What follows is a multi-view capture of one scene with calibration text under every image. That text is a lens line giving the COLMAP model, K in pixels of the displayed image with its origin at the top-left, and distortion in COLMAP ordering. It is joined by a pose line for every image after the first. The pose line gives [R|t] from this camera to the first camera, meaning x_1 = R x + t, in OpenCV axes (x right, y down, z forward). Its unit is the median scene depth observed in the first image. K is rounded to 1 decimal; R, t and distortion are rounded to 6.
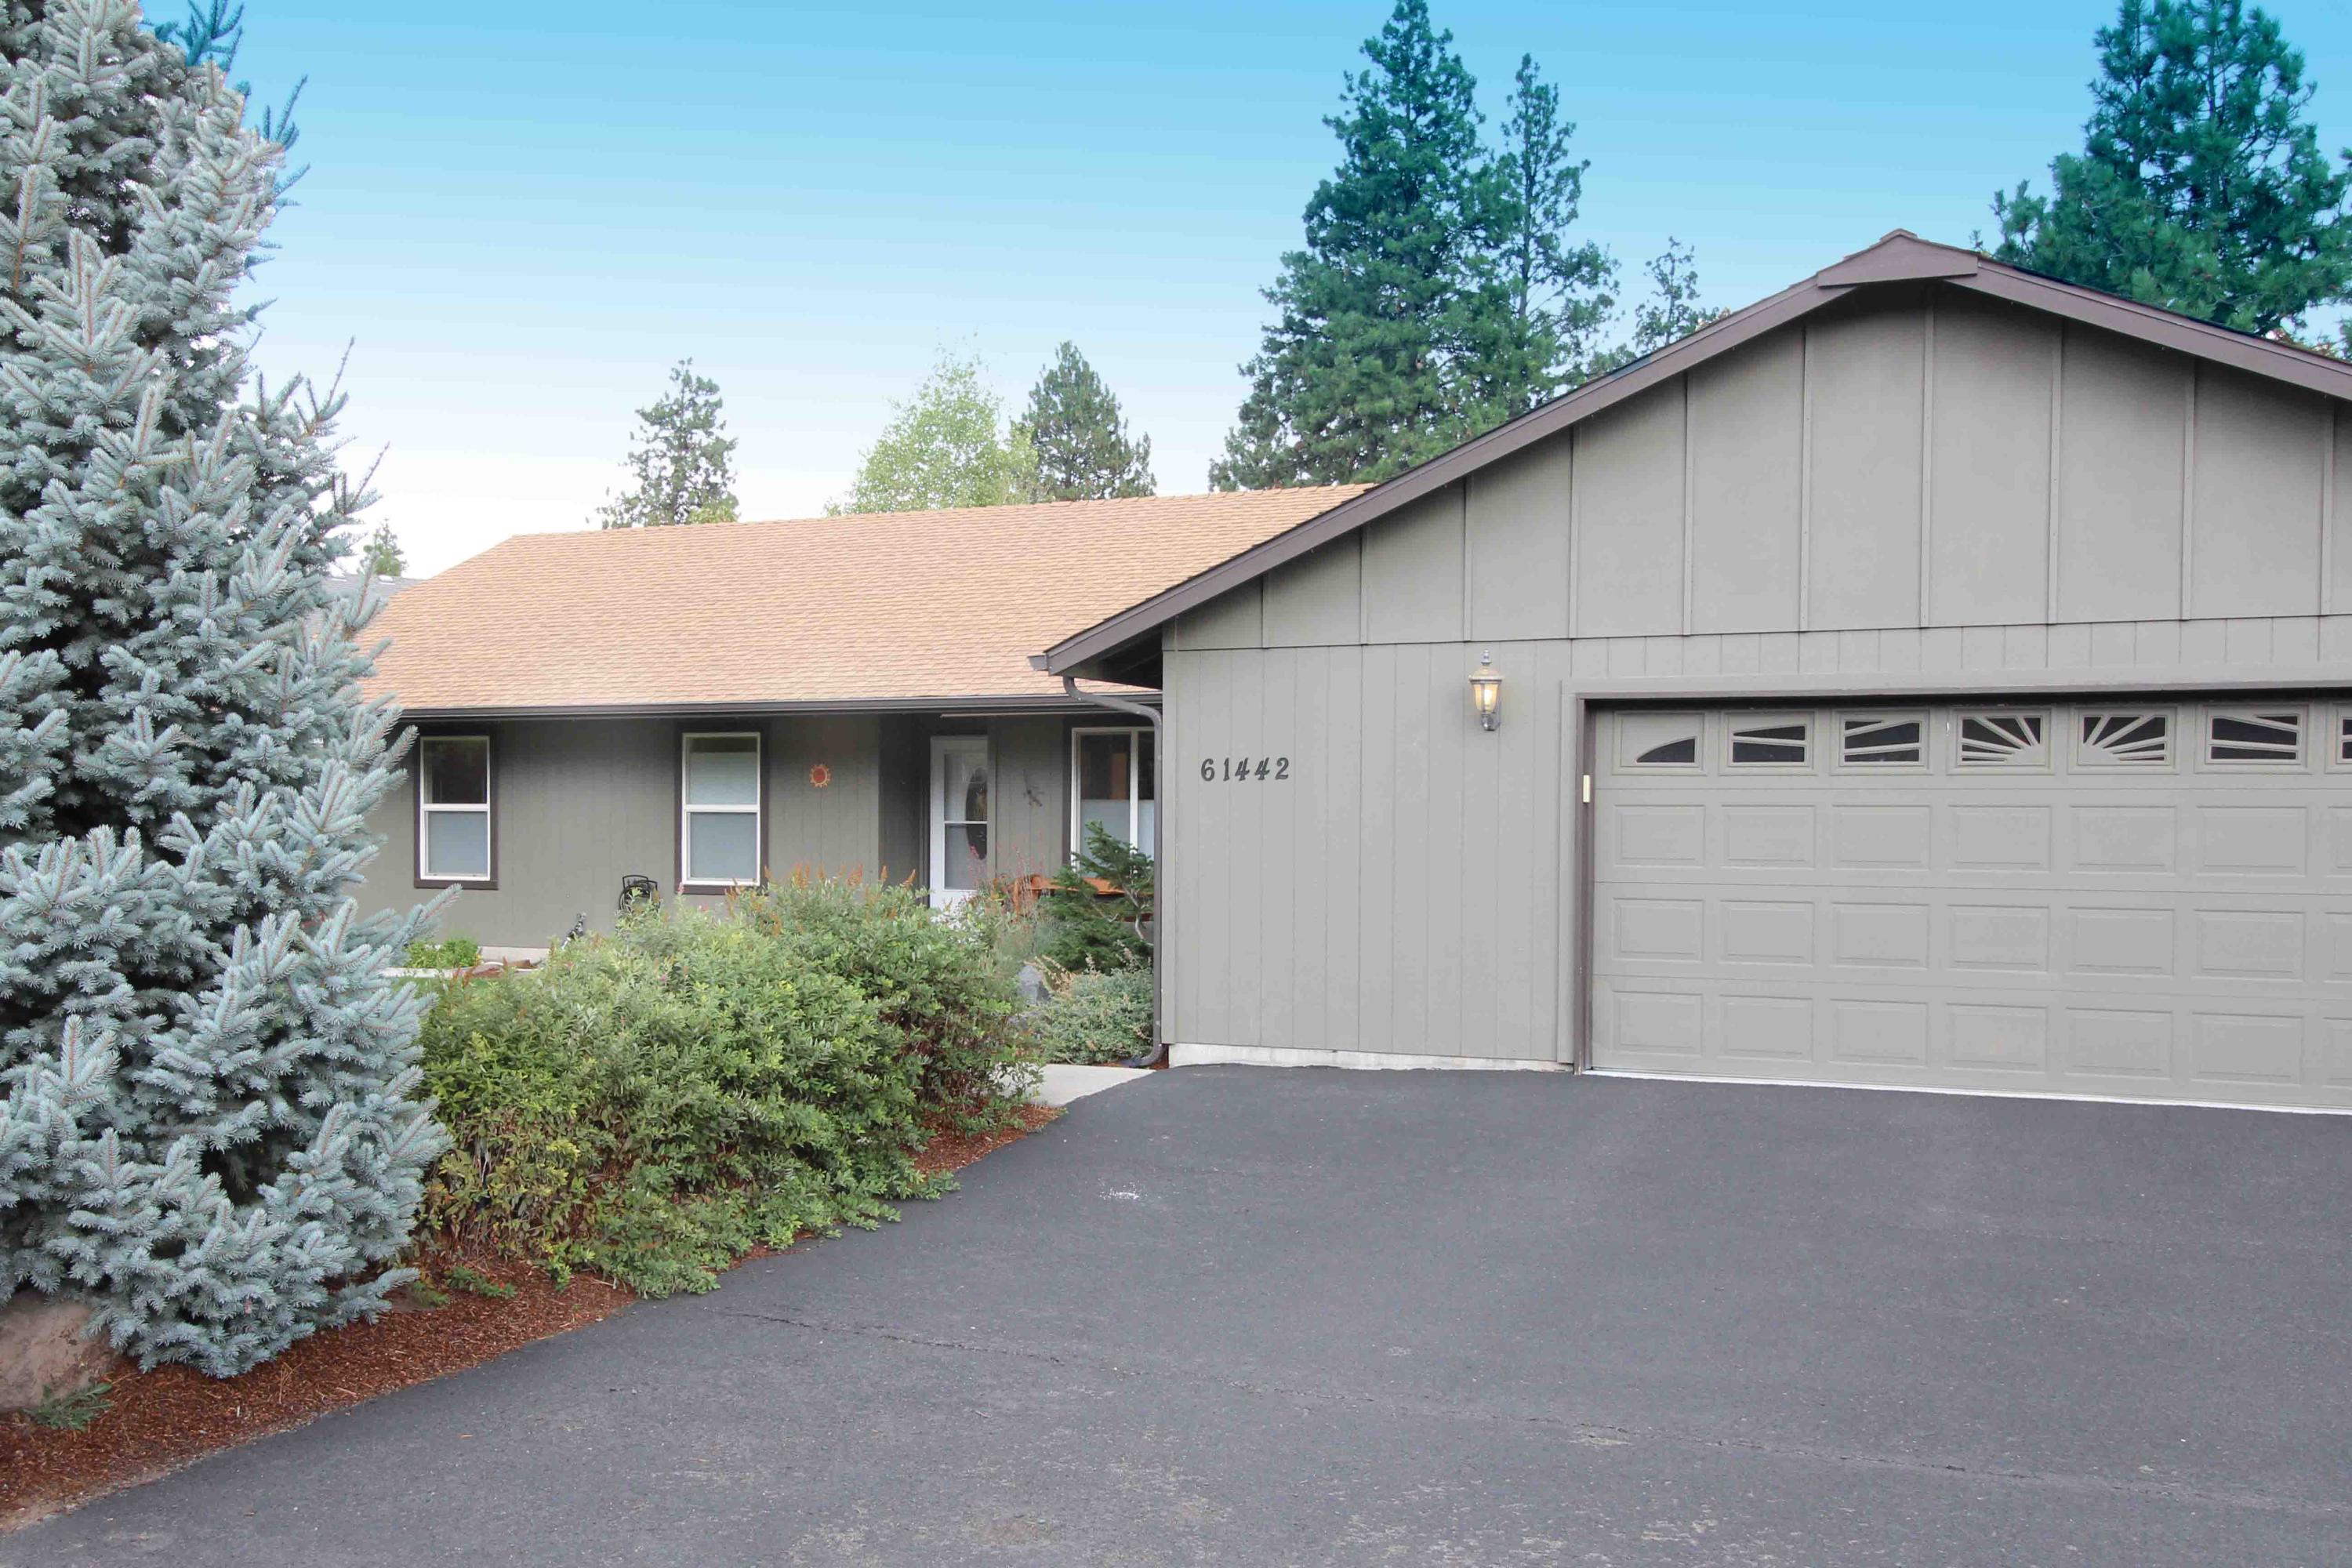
lens RADIAL K [[2049.4, 0, 1247.6], [0, 2049.4, 789.5], [0, 0, 1]] dist [0.026001, 0.002114]
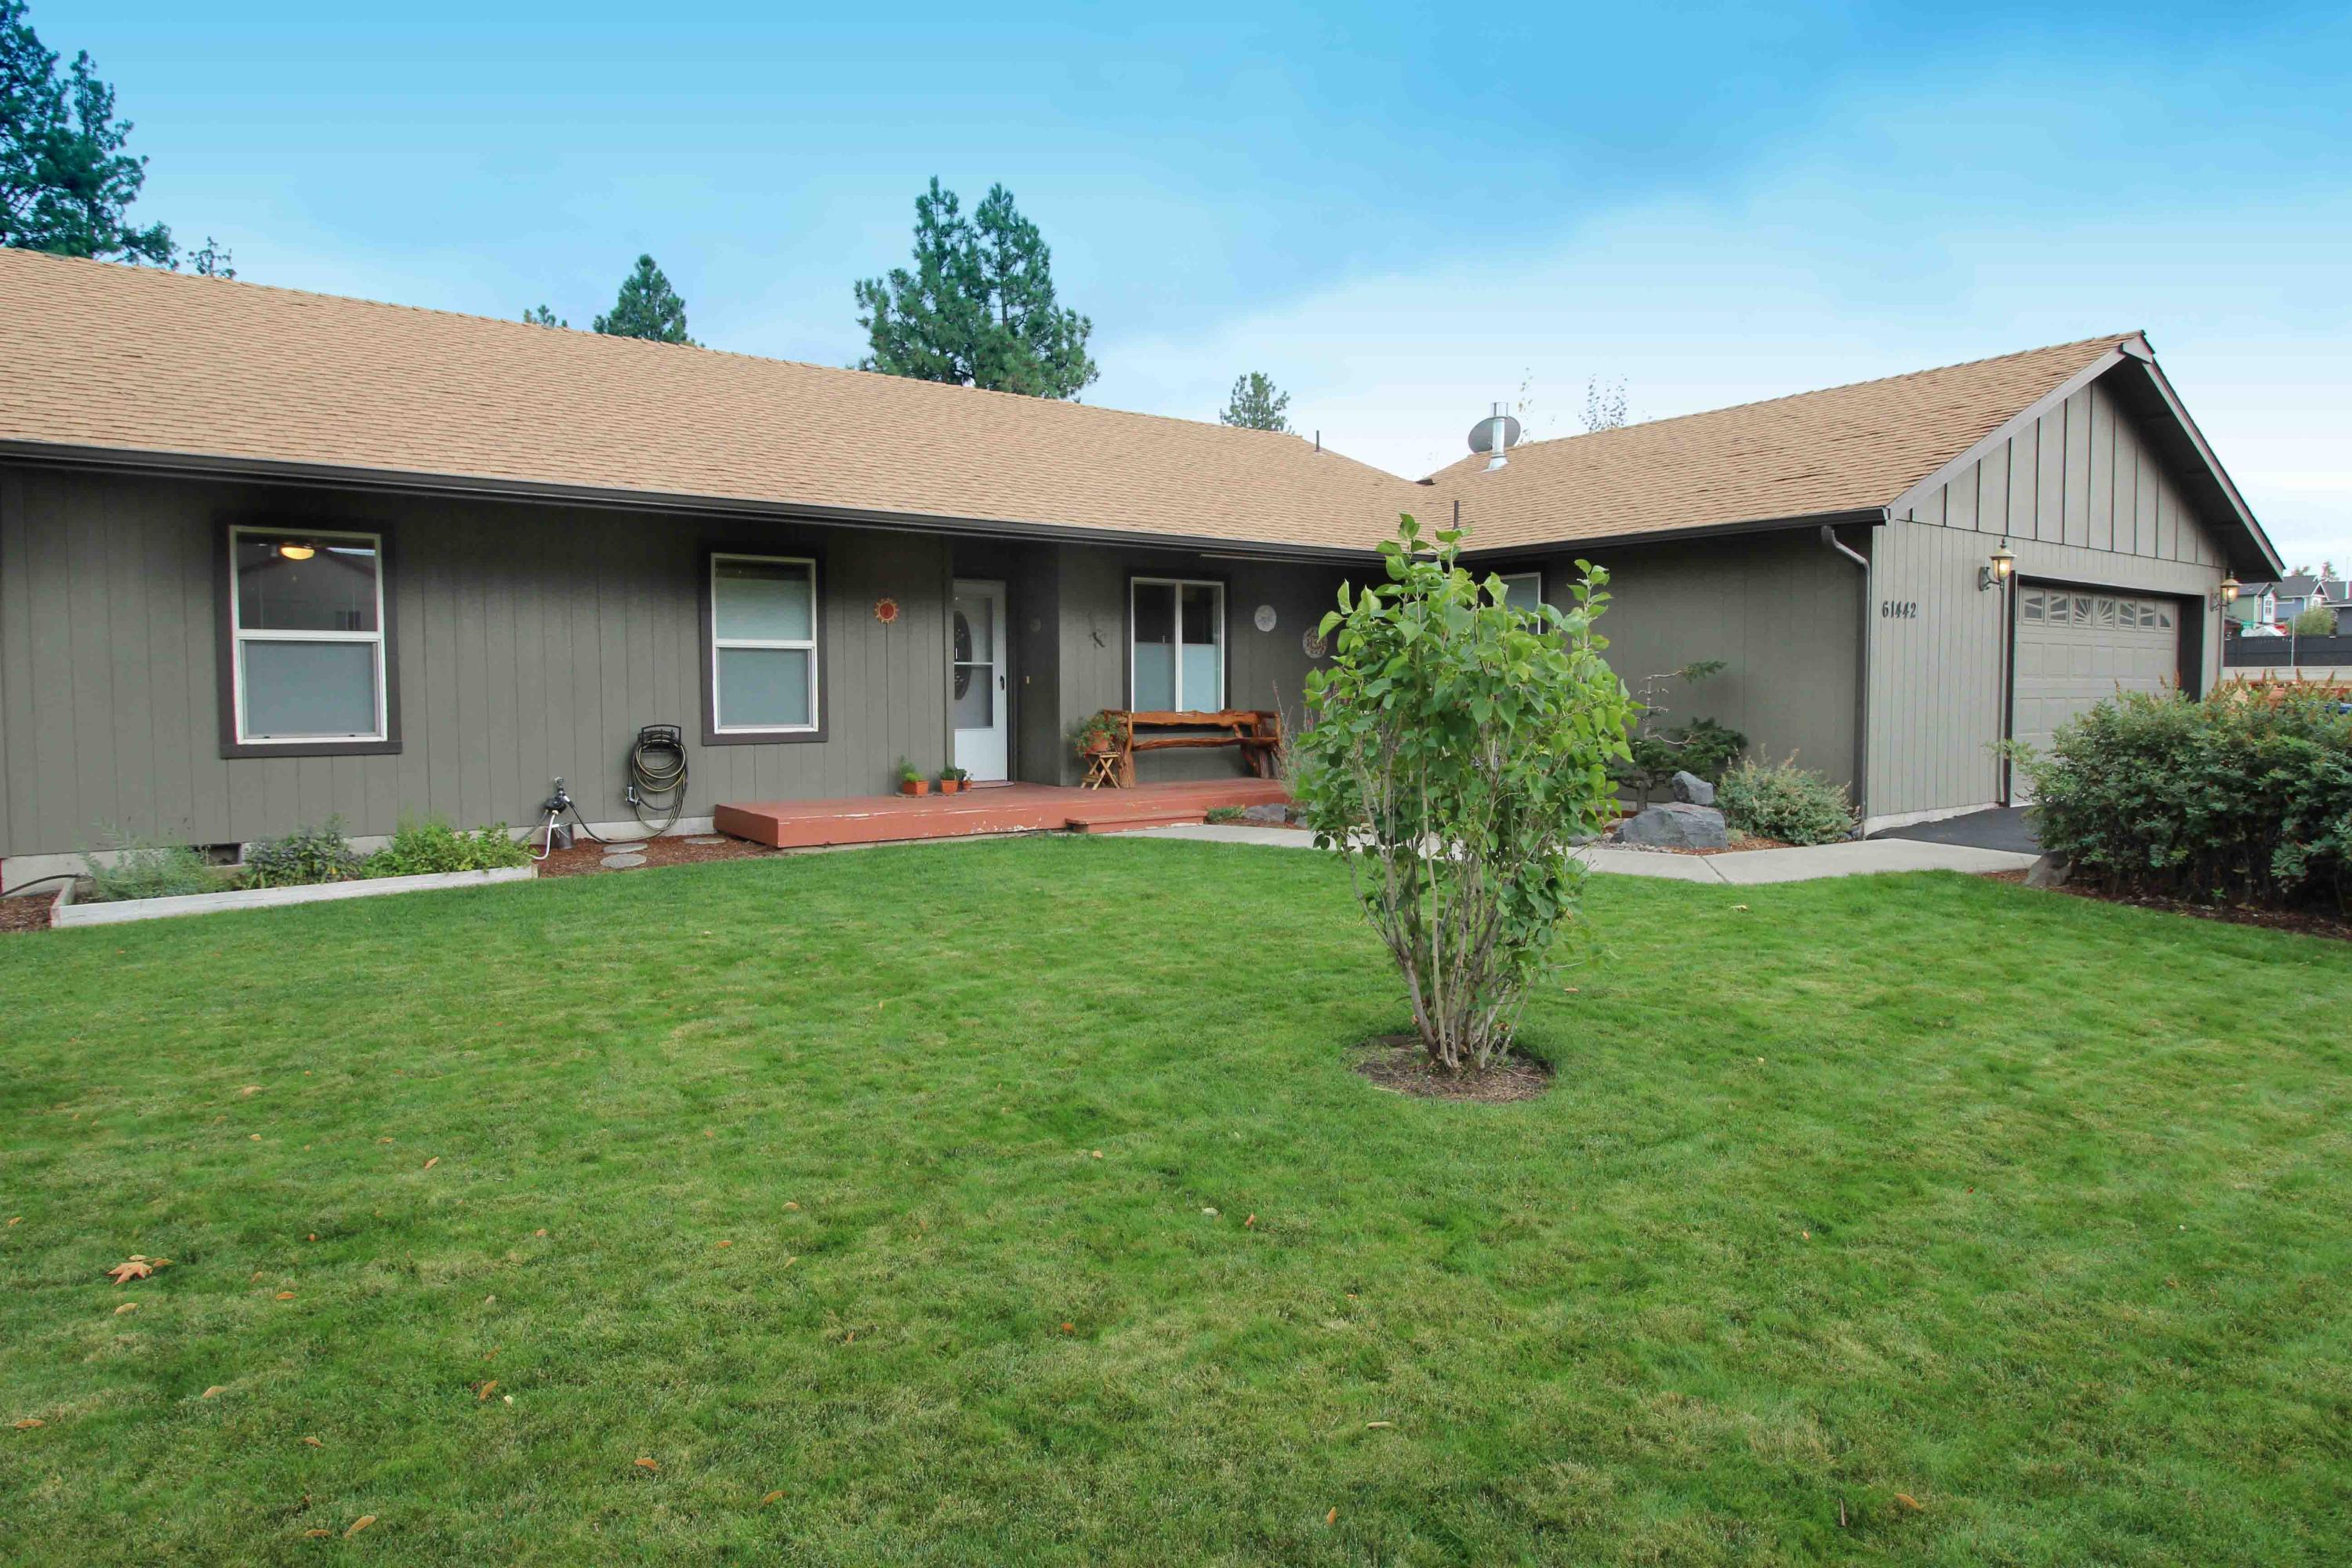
lens RADIAL K [[1210.8, 0, 1148.6], [0, 1210.8, 722.6], [0, 0, 1]] dist [0.001922, -0.005765]
pose [[0.585562, -0.028889, 0.810113, -0.272660], [-0.004393, 0.999237, 0.038809, 0.010328], [-0.810616, -0.026284, 0.584988, 0.270335]]
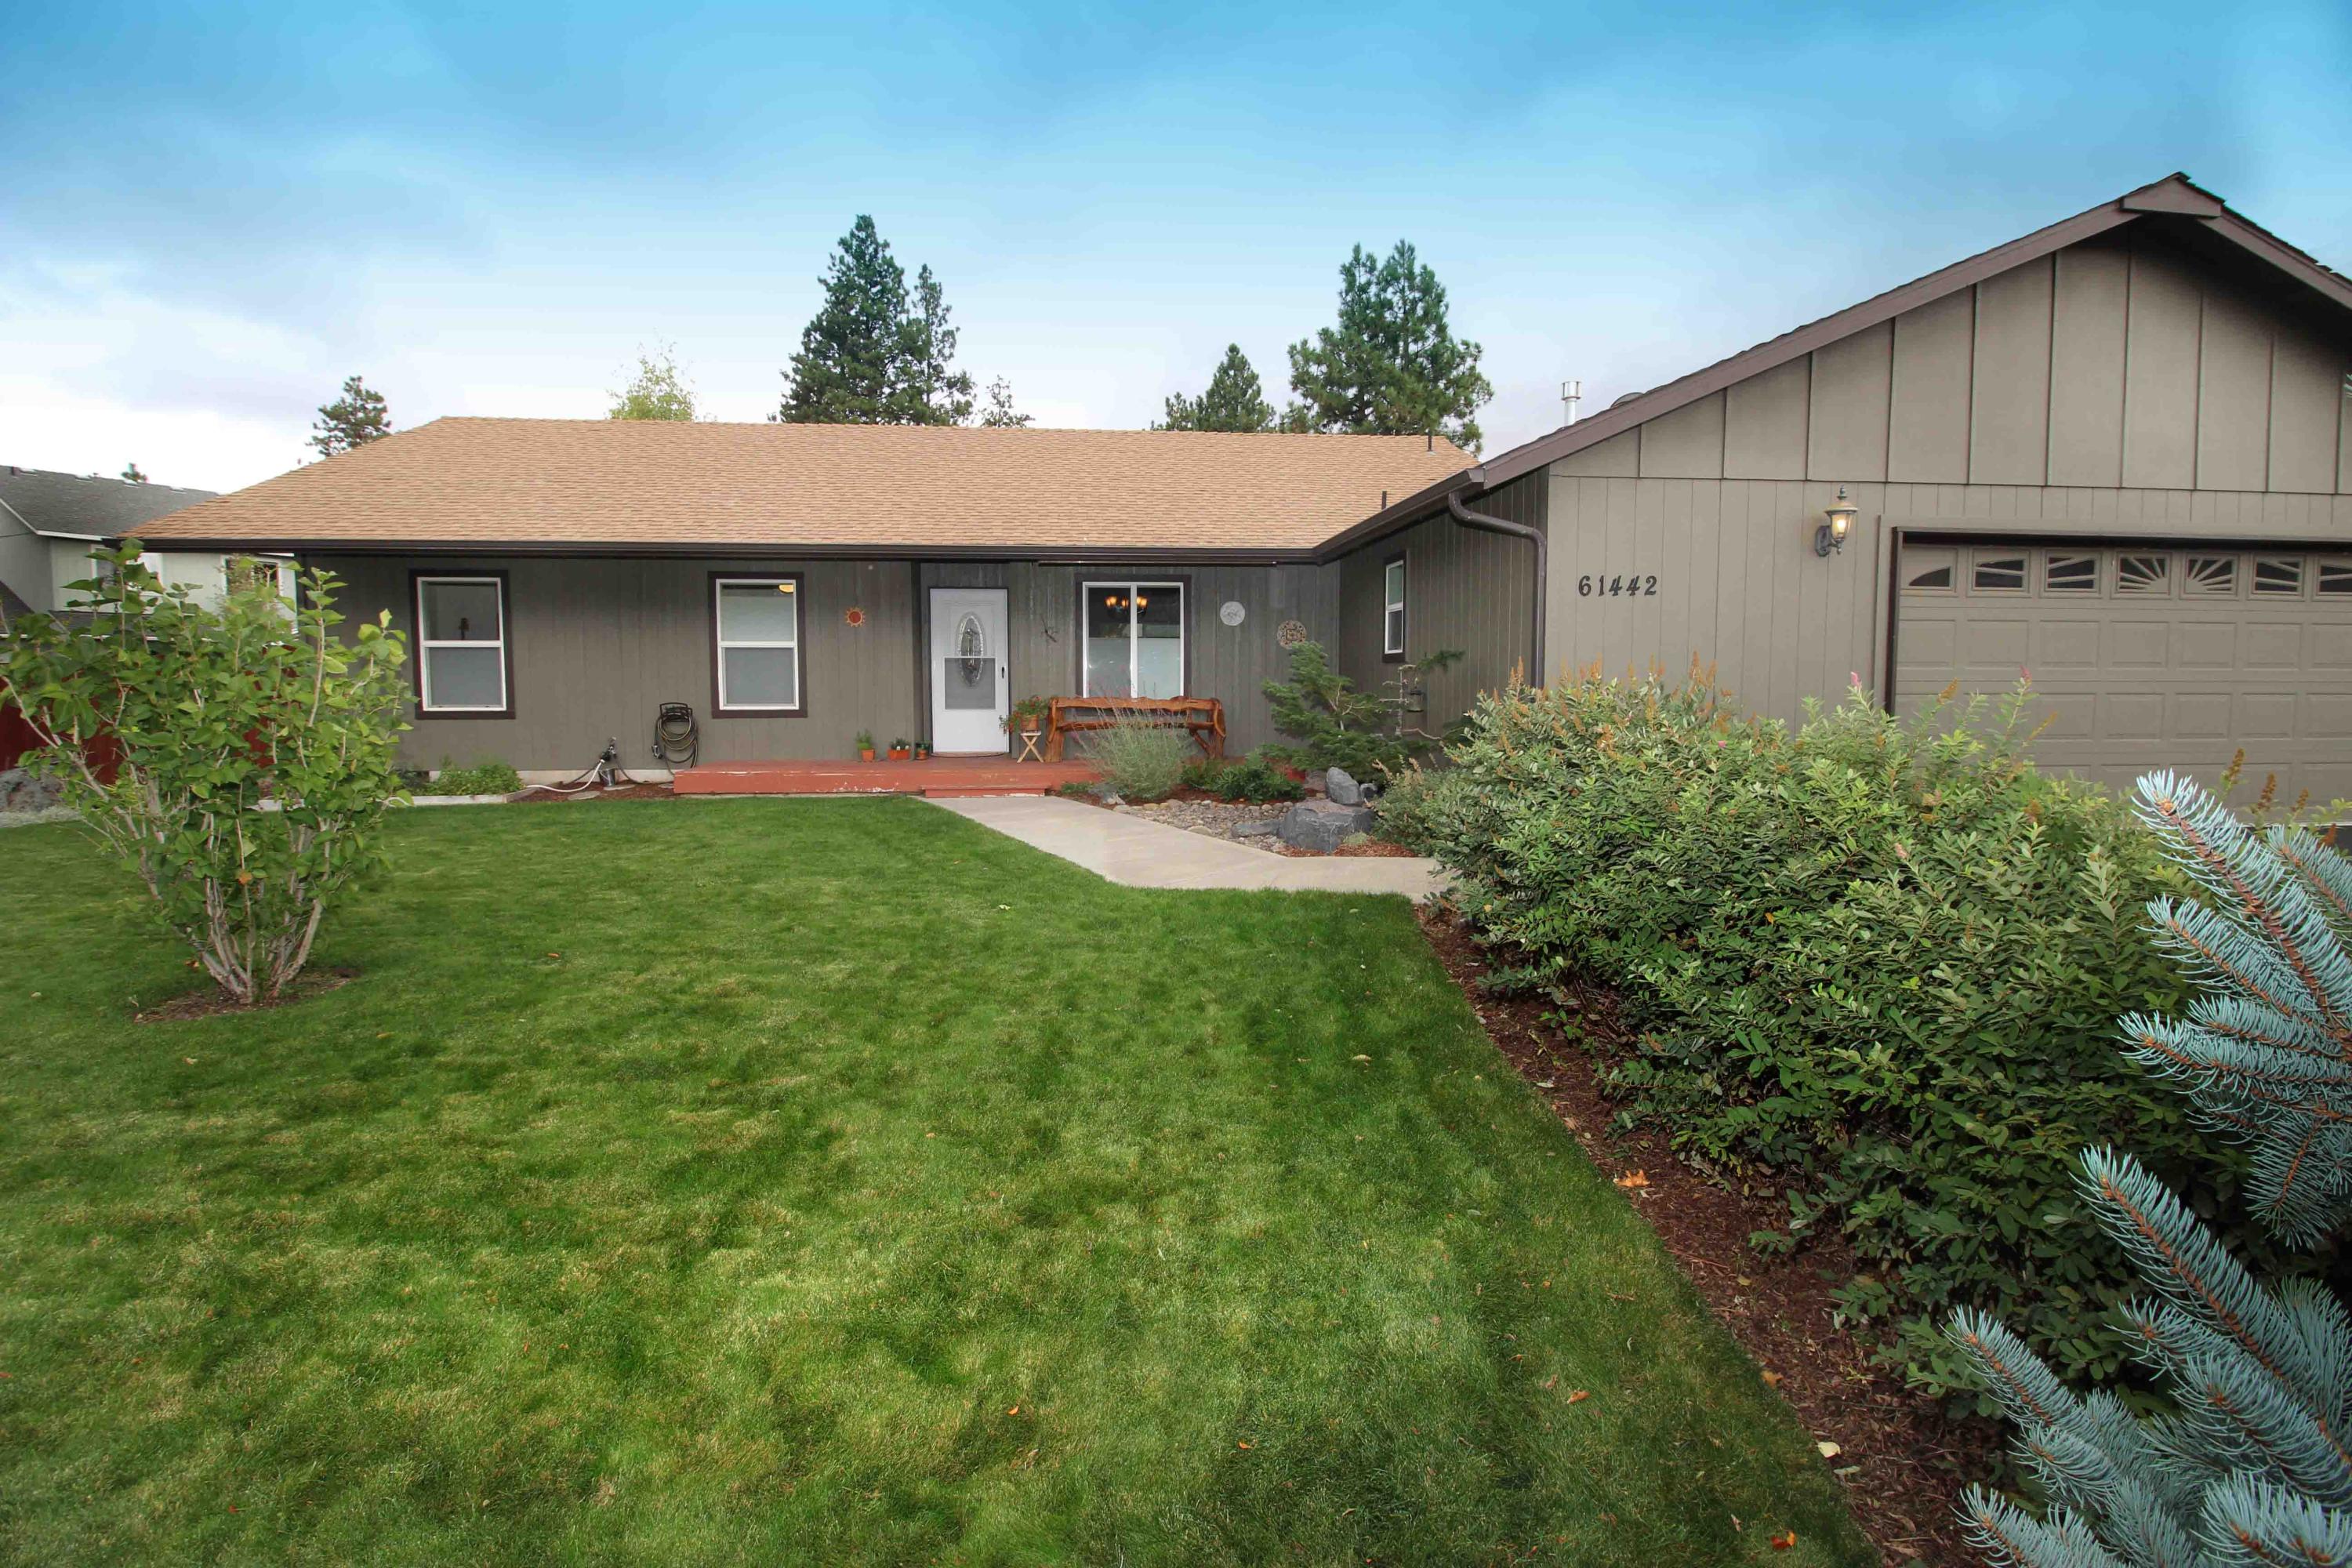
lens RADIAL K [[992.8, 0, 1221.9], [0, 992.8, 735.3], [0, 0, 1]] dist [-0.007576, -0.003519]
pose [[0.894496, -0.033376, 0.445829, -0.129323], [0.000708, 0.997314, 0.073241, 0.009392], [-0.447076, -0.065198, 0.892117, 0.174733]]
